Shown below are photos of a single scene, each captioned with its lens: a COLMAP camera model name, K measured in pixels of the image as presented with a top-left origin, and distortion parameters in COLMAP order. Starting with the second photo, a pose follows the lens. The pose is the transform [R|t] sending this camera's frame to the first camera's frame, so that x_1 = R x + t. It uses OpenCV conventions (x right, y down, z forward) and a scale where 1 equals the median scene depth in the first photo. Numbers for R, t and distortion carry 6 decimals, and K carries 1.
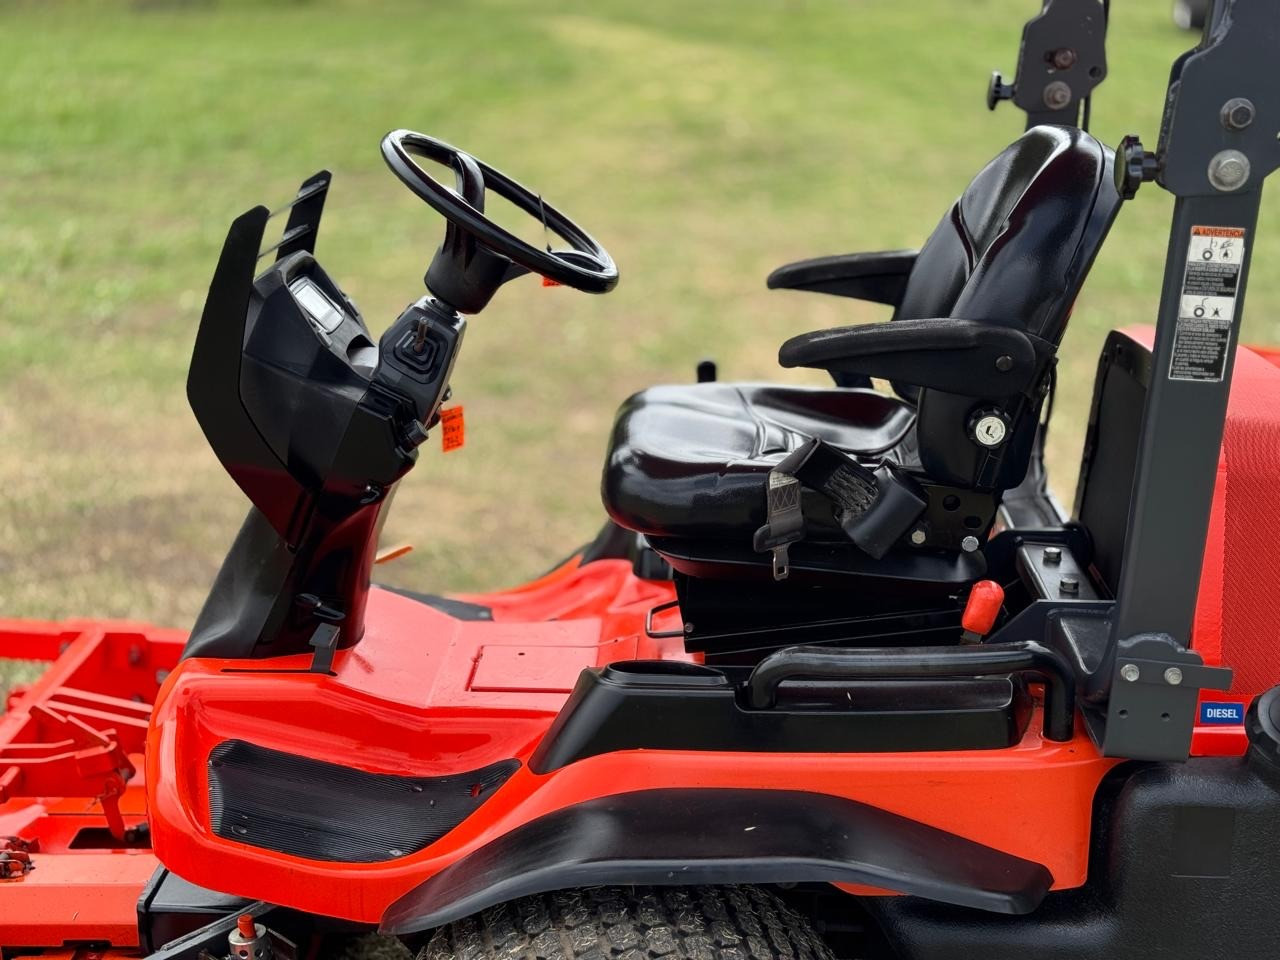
lens RADIAL K [[1801.8, 0, 633.5], [0, 1801.8, 491.5], [0, 0, 1]] dist [0.118622, 0.000000]
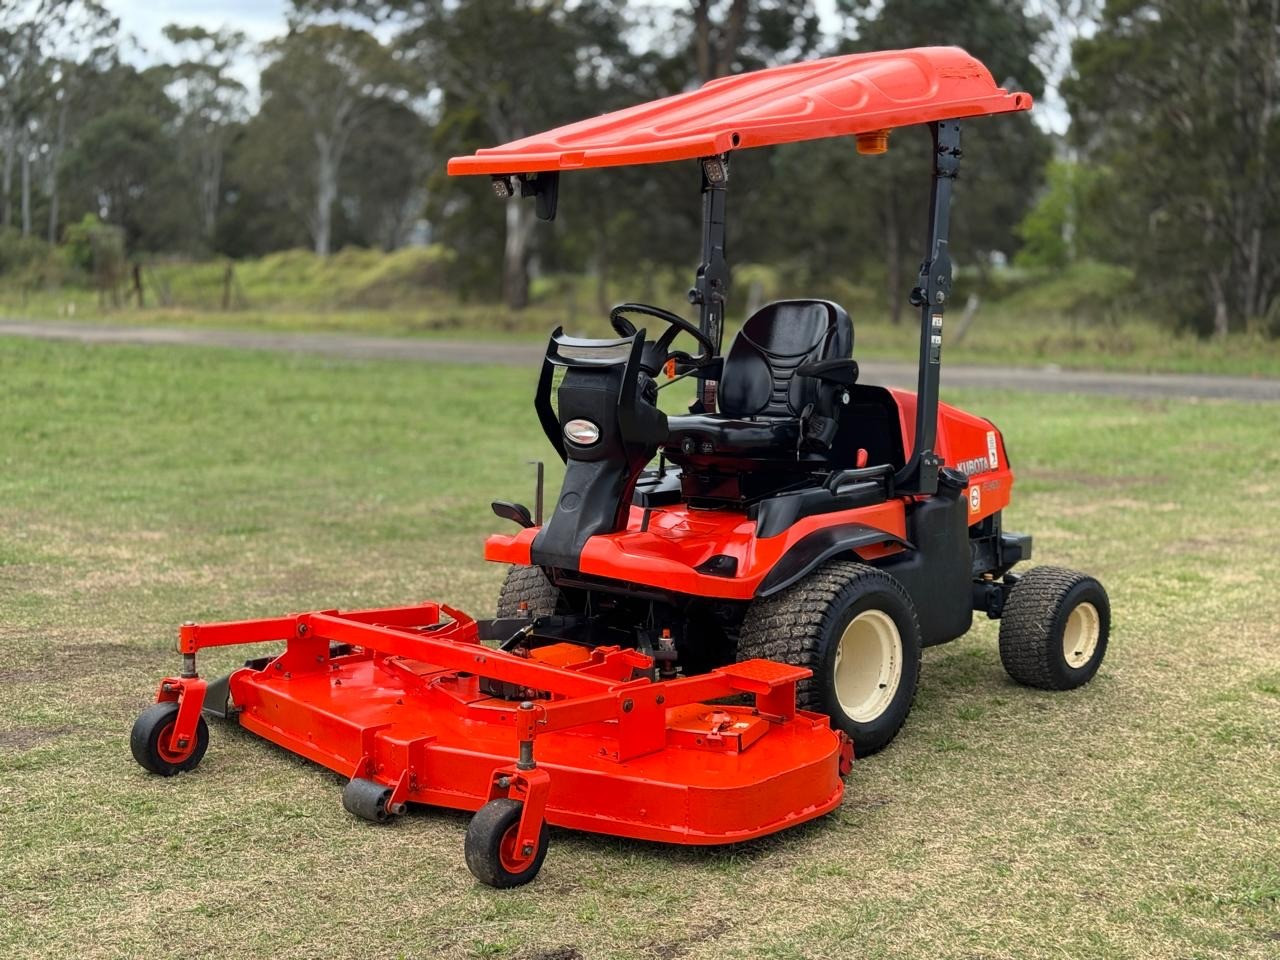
lens RADIAL K [[1801.8, 0, 632.1], [0, 1801.8, 479.0], [0, 0, 1]] dist [0.118622, 0.000000]
pose [[0.656934, -0.081112, 0.749572, -1.946189], [0.219077, 0.971835, -0.086838, 0.236492], [-0.721417, 0.221261, 0.656202, -0.516894]]
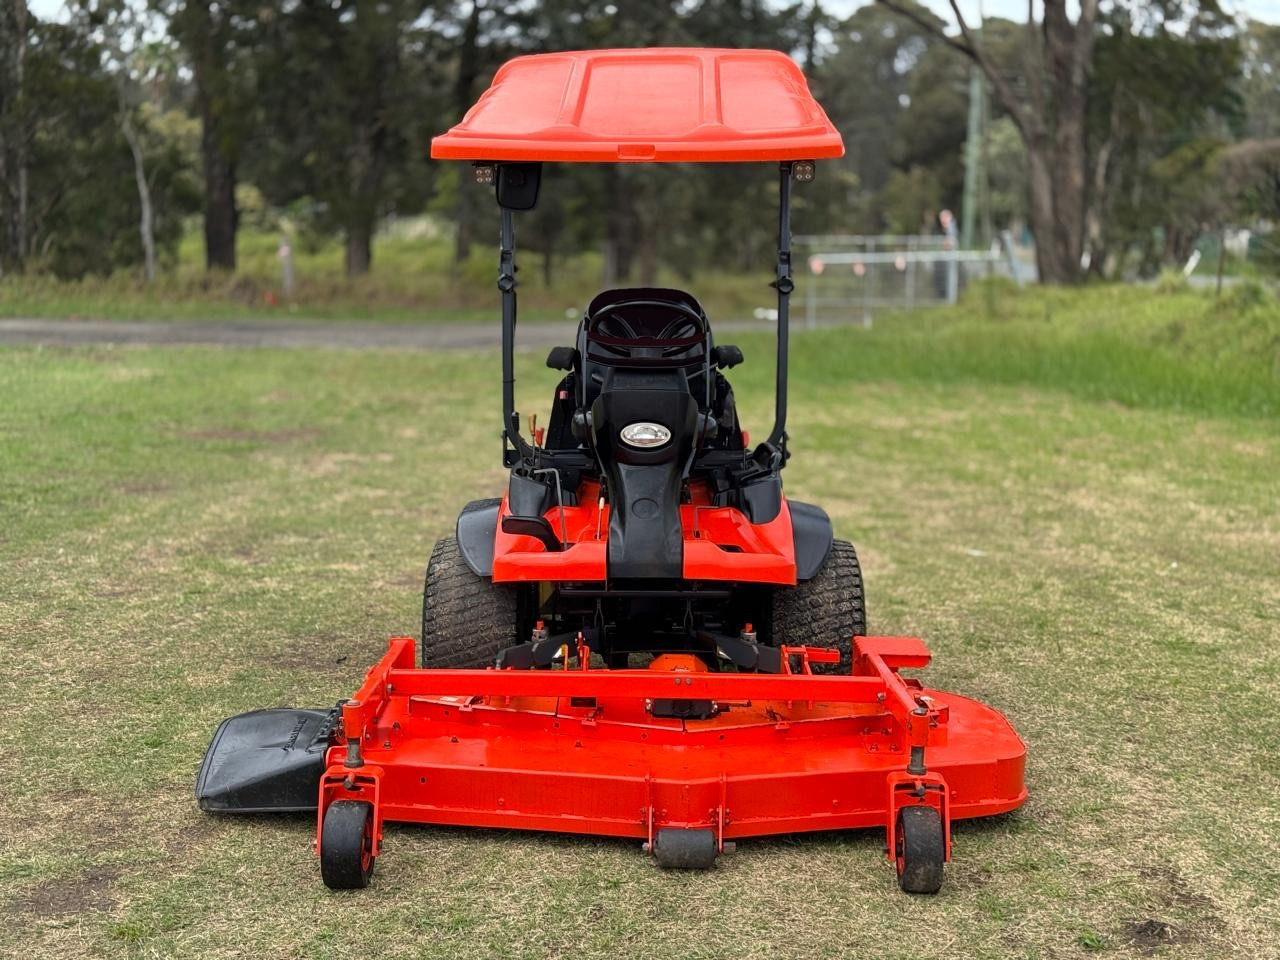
lens RADIAL K [[1801.8, 0, 636.4], [0, 1801.8, 479.0], [0, 0, 1]] dist [0.118622, 0.000000]
pose [[-0.046090, -0.143650, 0.988555, -2.475136], [0.284414, 0.946761, 0.150837, -0.336371], [-0.957593, 0.288111, -0.002780, 1.095293]]
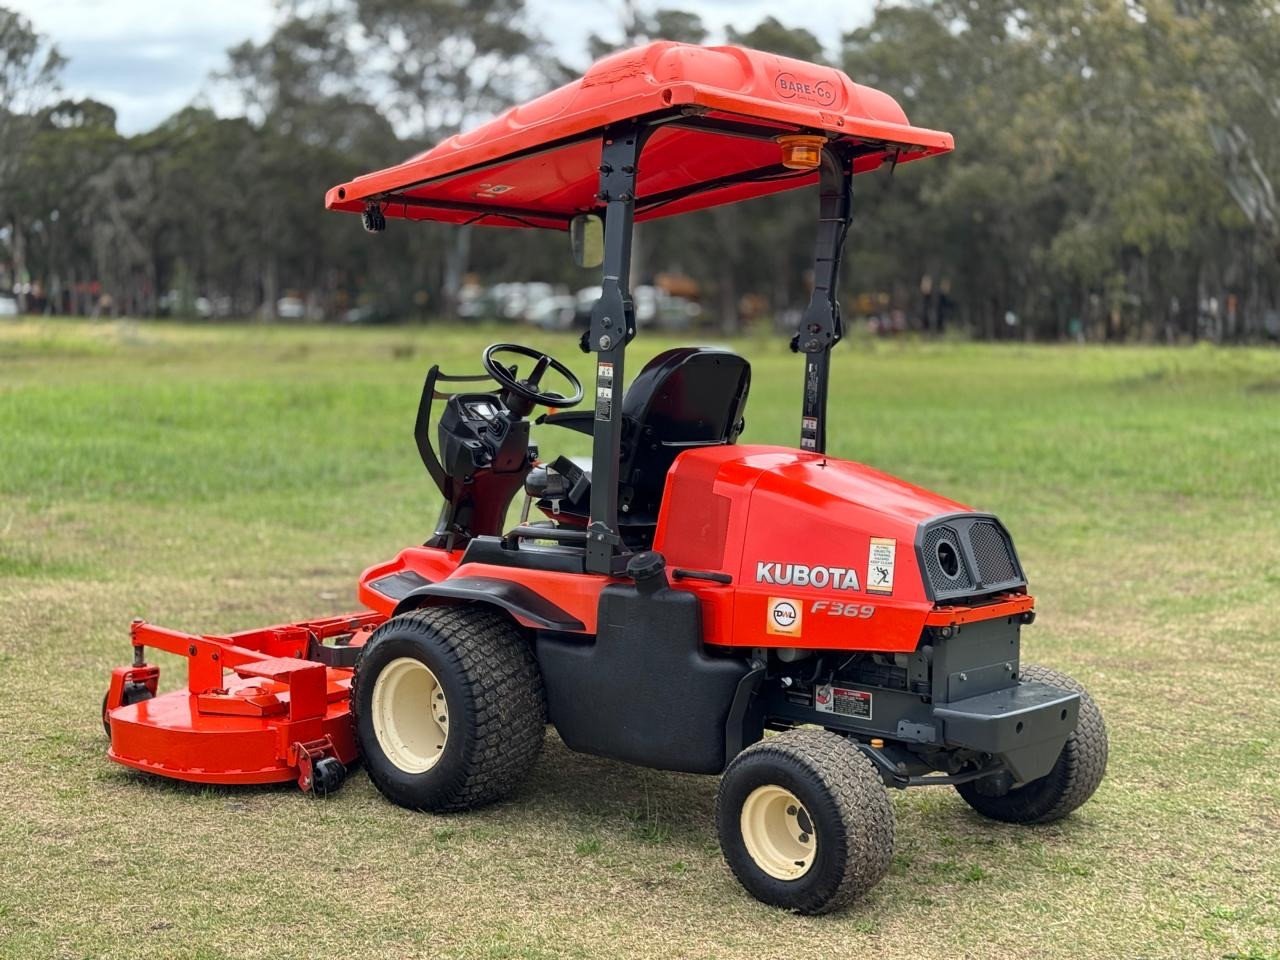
lens RADIAL K [[1801.8, 0, 637.2], [0, 1801.8, 477.3], [0, 0, 1]] dist [0.118622, 0.000000]
pose [[0.777258, 0.062066, -0.626113, 1.625399], [-0.196924, 0.969123, -0.148393, 0.327051], [0.597571, 0.238637, 0.765481, -0.793674]]
